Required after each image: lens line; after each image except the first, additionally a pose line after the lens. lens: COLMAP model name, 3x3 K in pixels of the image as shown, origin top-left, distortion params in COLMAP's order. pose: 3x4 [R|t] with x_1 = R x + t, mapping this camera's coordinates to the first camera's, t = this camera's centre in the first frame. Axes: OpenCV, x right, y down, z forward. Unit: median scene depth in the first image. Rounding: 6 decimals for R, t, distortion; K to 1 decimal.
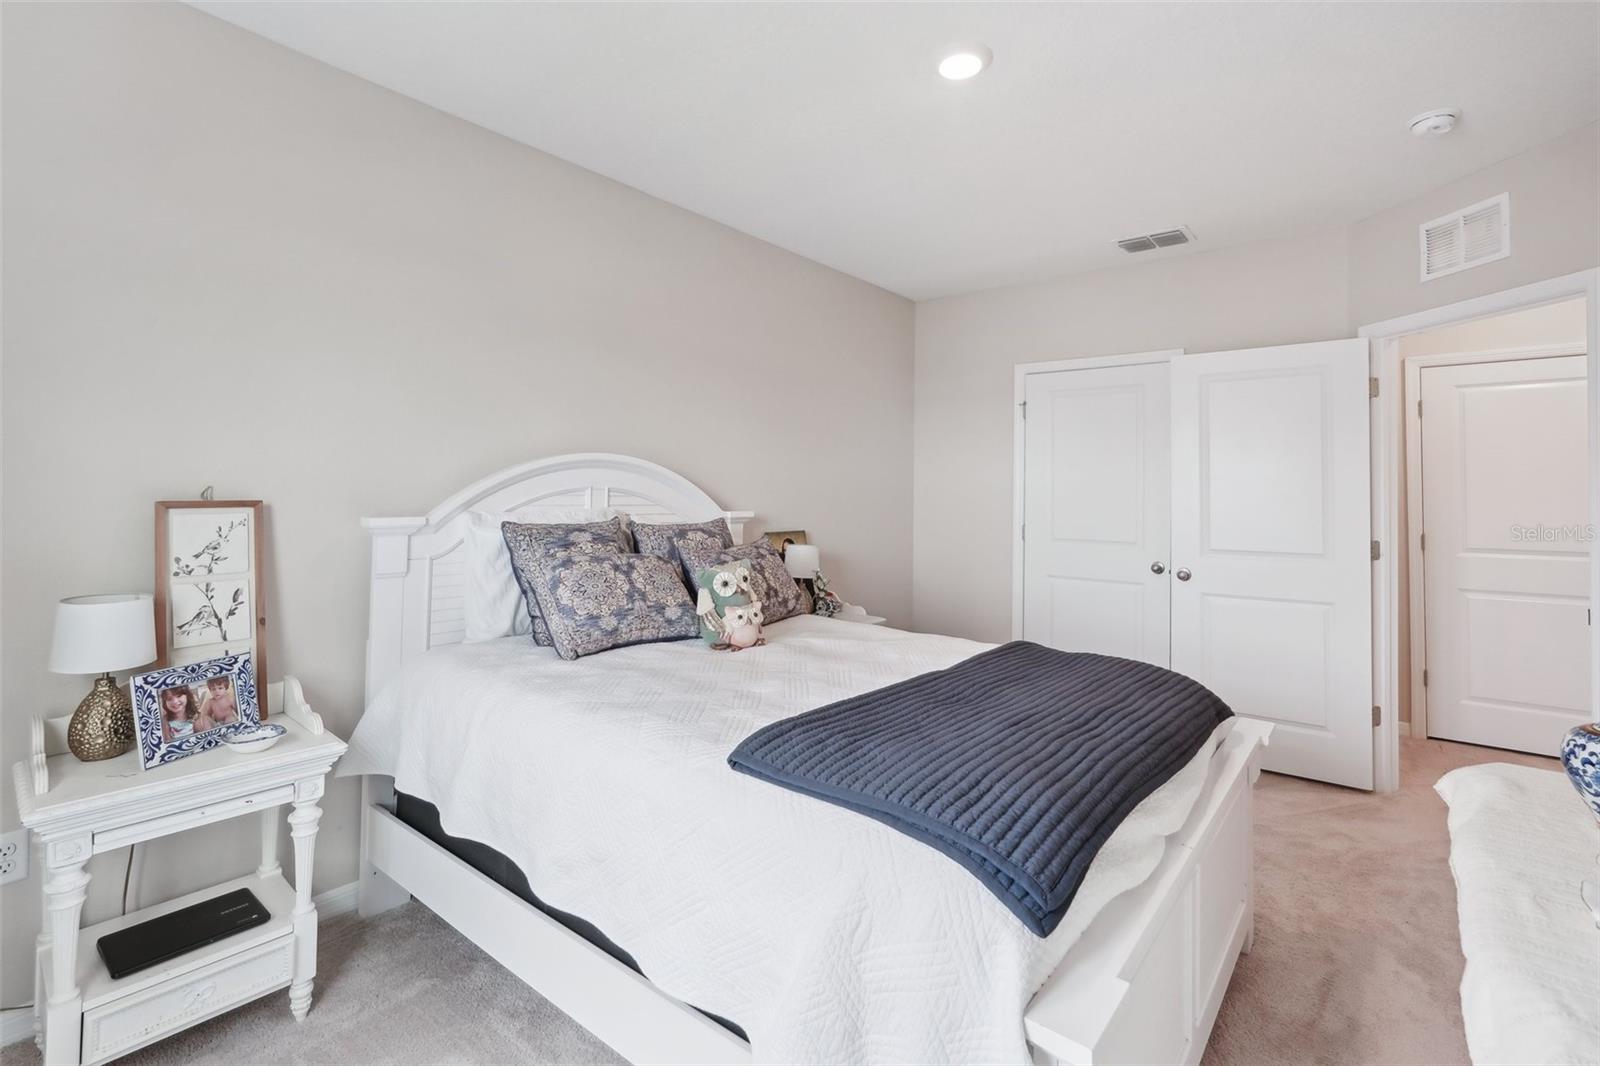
lens RADIAL K [[720.3, 0, 800.0], [0, 720.3, 533.0], [0, 0, 1]] dist [-0.010432, 0.000970]
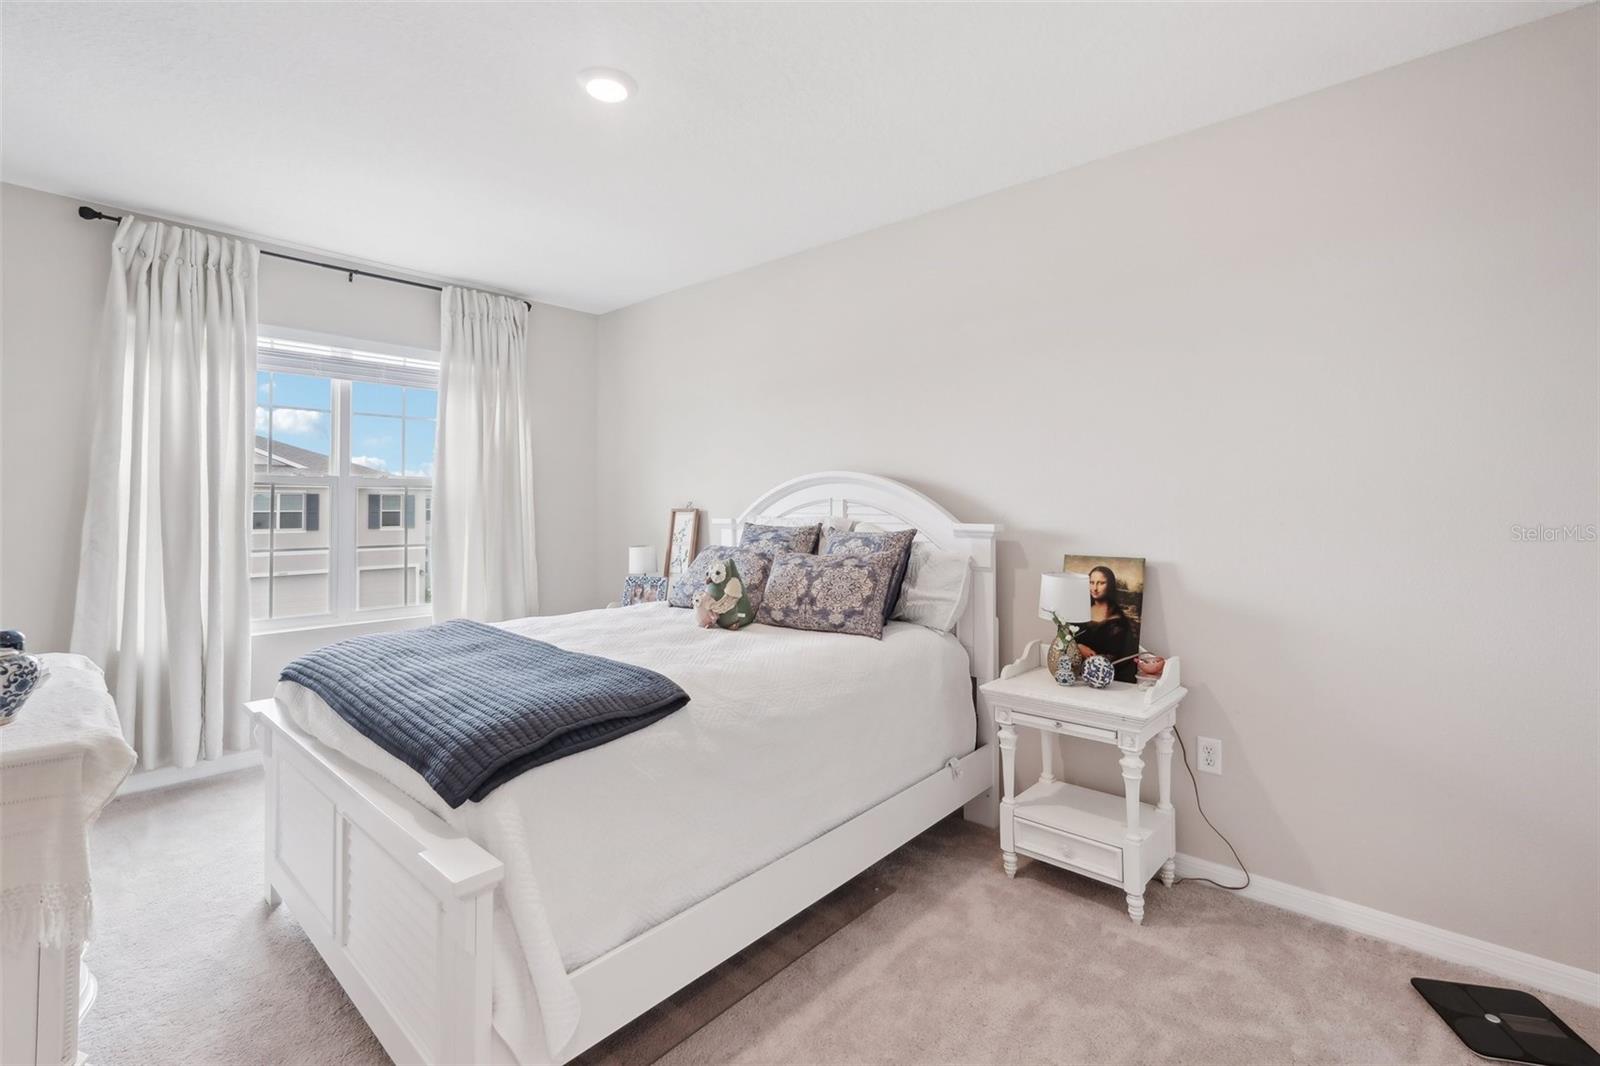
lens RADIAL K [[720.3, 0, 800.0], [0, 720.3, 533.0], [0, 0, 1]] dist [-0.010432, 0.000970]
pose [[-0.040772, 0.030406, -0.998706, 1.217998], [-0.055523, 0.997923, 0.032649, -0.055115], [0.997625, 0.056782, -0.038999, 1.275314]]
